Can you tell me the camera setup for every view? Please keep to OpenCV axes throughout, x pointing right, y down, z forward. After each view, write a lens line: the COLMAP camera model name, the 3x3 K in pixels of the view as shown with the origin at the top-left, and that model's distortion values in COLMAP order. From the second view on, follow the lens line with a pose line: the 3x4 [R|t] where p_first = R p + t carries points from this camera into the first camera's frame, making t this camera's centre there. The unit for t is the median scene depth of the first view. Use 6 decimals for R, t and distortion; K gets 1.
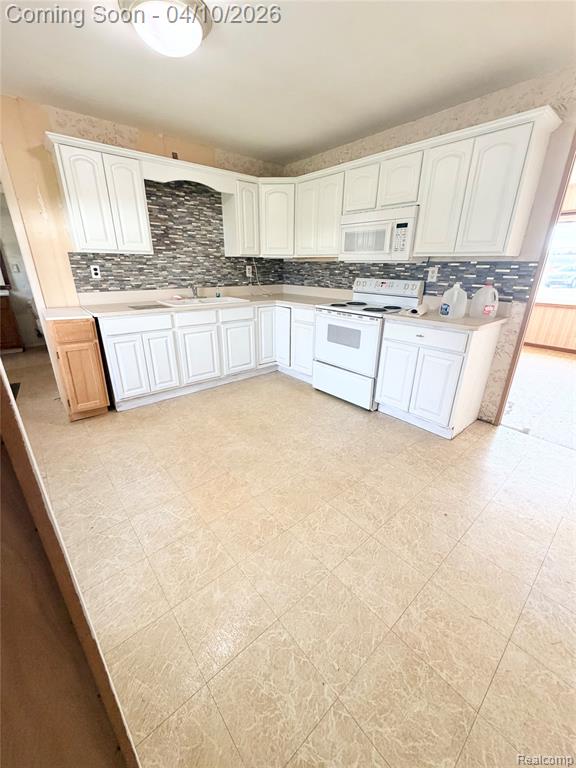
lens RADIAL K [[306.9, 0, 288.4], [0, 306.9, 382.4], [0, 0, 1]] dist [0.000877, 0.000038]
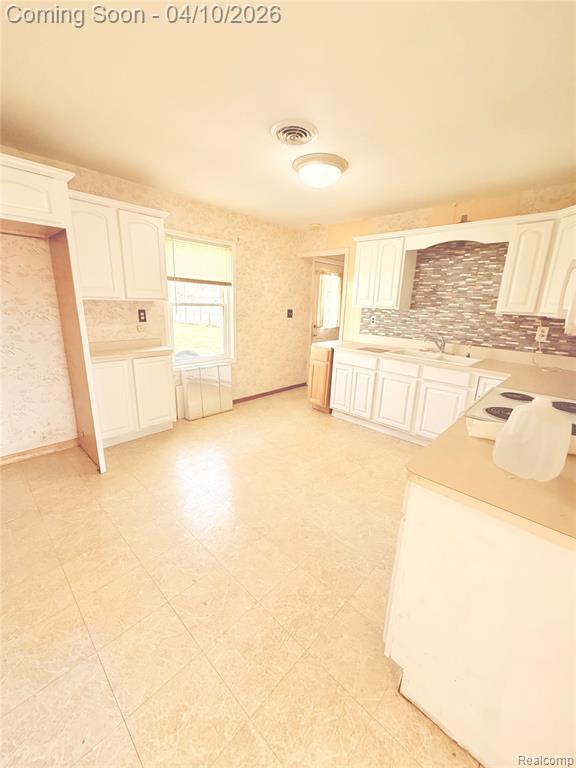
lens RADIAL K [[306.9, 0, 288.4], [0, 306.9, 382.4], [0, 0, 1]] dist [0.000877, 0.000038]
pose [[0.106133, 0.250261, -0.962344, 0.686194], [-0.388641, 0.901266, 0.191515, -0.218184], [0.915256, 0.353680, 0.192916, 0.468543]]
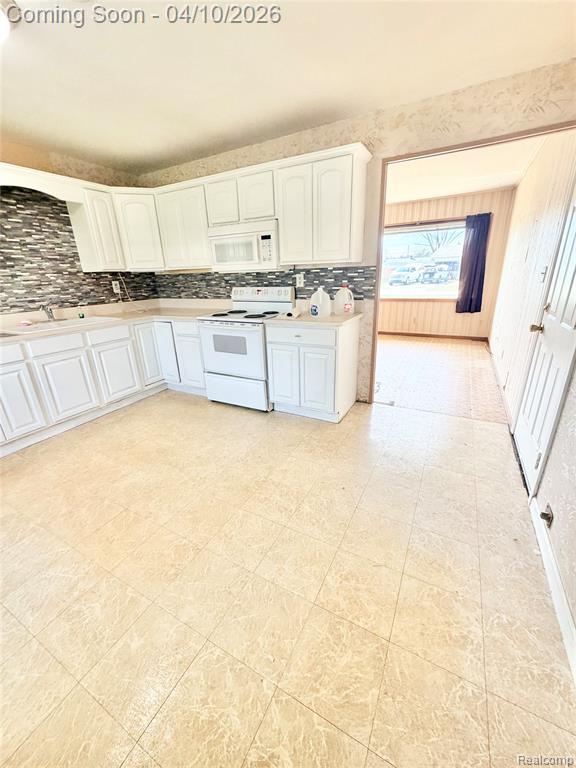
lens RADIAL K [[306.9, 0, 288.4], [0, 306.9, 382.4], [0, 0, 1]] dist [0.000877, 0.000038]
pose [[0.931621, -0.159789, 0.326418, 0.006894], [0.168621, 0.985680, 0.001255, 0.004432], [-0.321945, 0.053872, 0.945225, -0.017659]]
